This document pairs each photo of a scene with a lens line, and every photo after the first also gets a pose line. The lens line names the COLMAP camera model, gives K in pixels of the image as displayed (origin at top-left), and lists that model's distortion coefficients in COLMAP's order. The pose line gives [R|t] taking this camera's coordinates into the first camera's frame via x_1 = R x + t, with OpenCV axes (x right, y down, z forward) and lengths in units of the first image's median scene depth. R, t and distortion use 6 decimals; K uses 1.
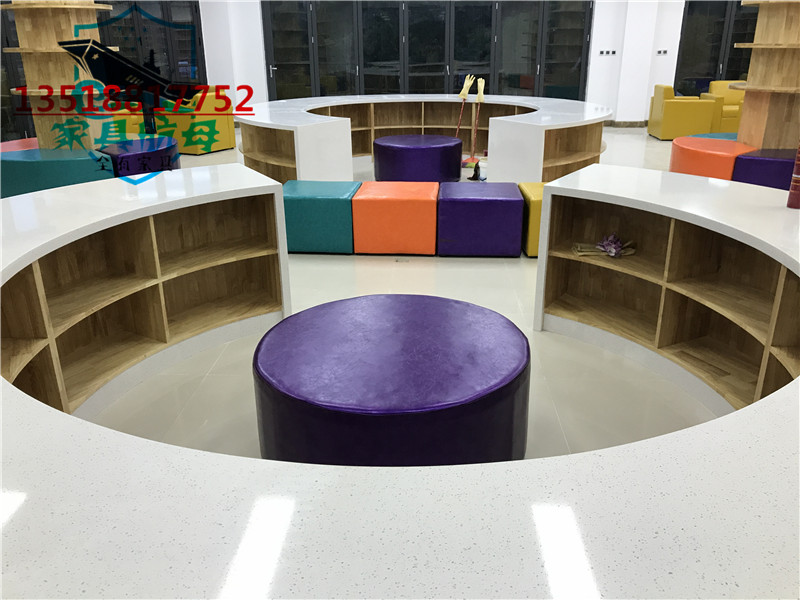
lens RADIAL K [[661.9, 0, 406.8], [0, 661.9, 295.5], [0, 0, 1]] dist [0.050800, -0.077709]
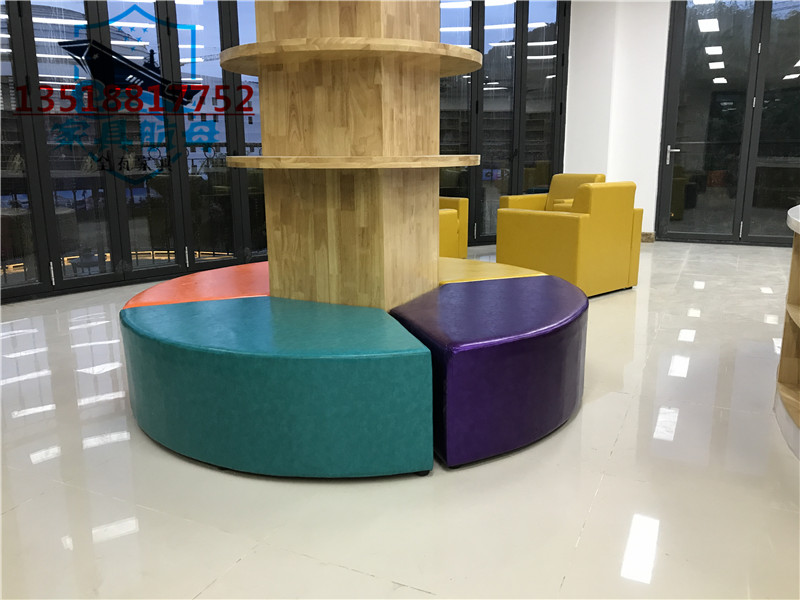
lens RADIAL K [[661.9, 0, 402.0], [0, 661.9, 300.6], [0, 0, 1]] dist [0.050800, -0.077709]
pose [[0.918011, 0.084829, -0.387377, -0.326356], [-0.137809, 0.984213, -0.111054, -0.189616], [0.371840, 0.155333, 0.915208, 0.676785]]
